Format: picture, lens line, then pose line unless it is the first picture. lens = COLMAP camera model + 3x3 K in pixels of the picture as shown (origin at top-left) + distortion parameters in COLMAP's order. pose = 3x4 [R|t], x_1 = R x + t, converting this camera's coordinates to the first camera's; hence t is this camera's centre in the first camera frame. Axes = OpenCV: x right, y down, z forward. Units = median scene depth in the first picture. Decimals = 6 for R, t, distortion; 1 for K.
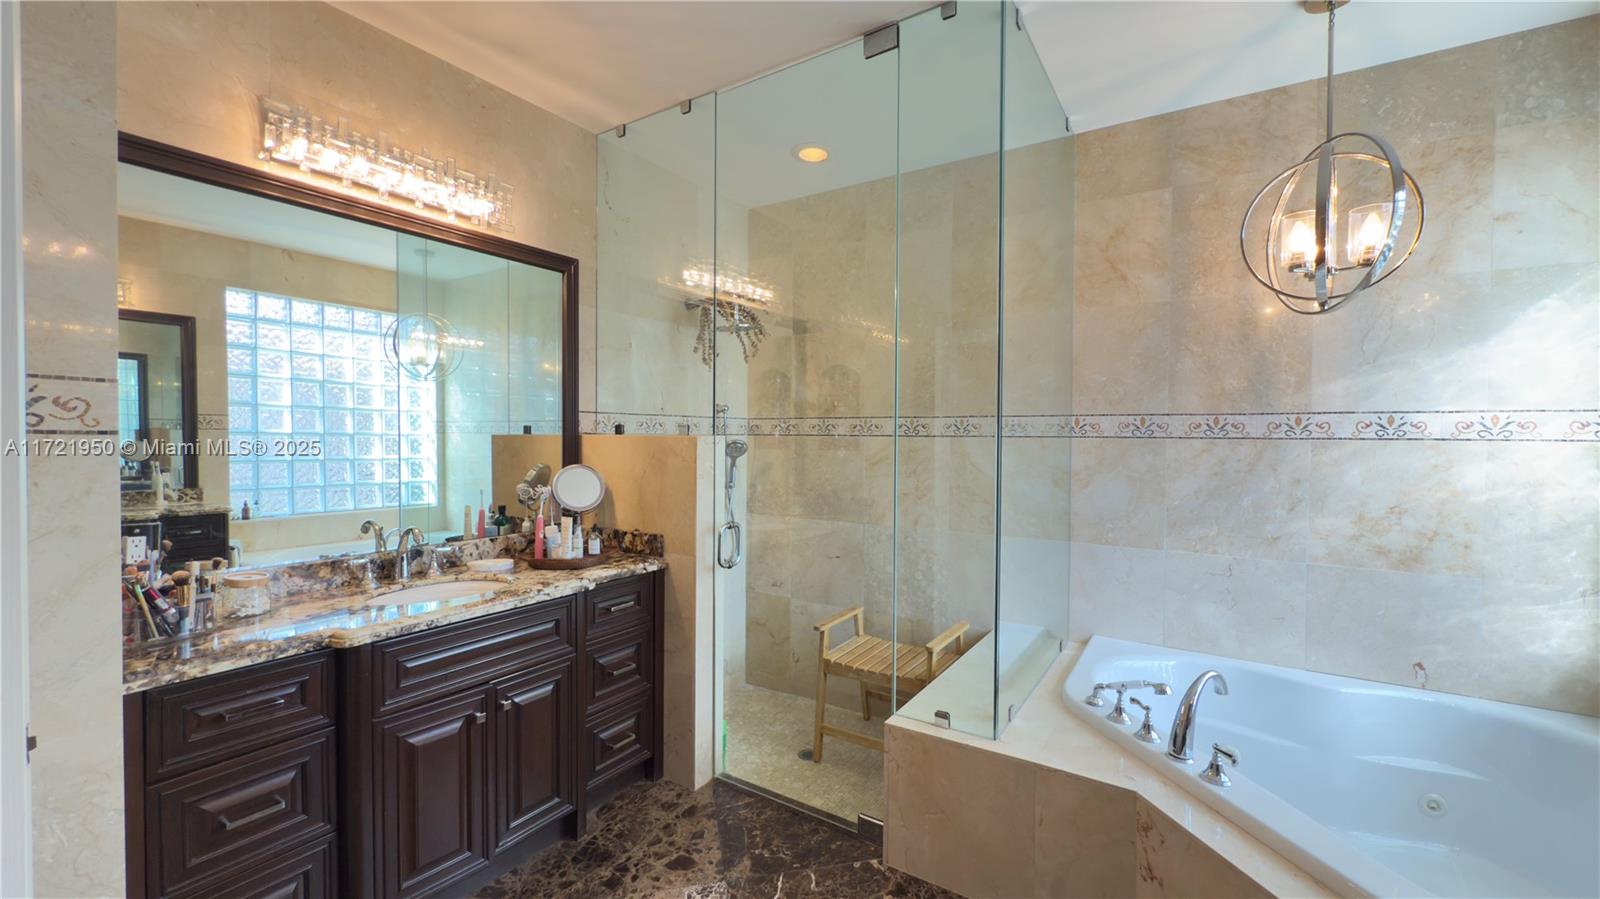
lens RADIAL K [[647.7, 0, 794.8], [0, 647.7, 441.5], [0, 0, 1]] dist [0.002729, 0.000196]
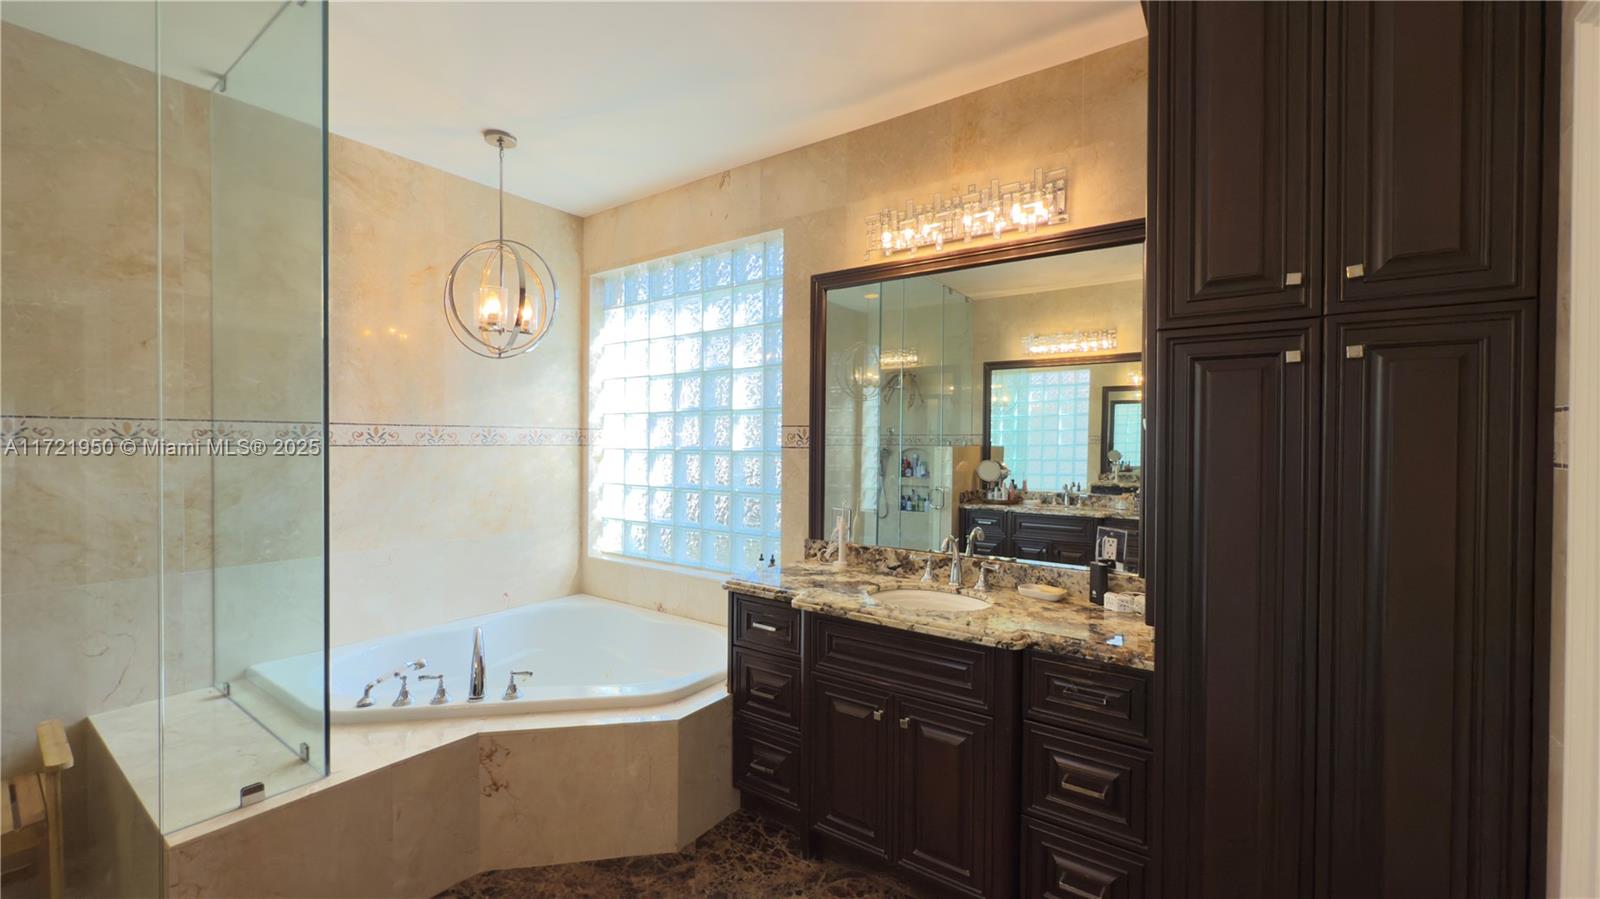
lens RADIAL K [[647.7, 0, 794.8], [0, 647.7, 448.8], [0, 0, 1]] dist [0.002729, 0.000196]
pose [[0.041793, -0.013554, 0.999034, -0.534791], [0.013619, 0.999823, 0.012995, -0.005397], [-0.999033, 0.013062, 0.041970, 0.272713]]
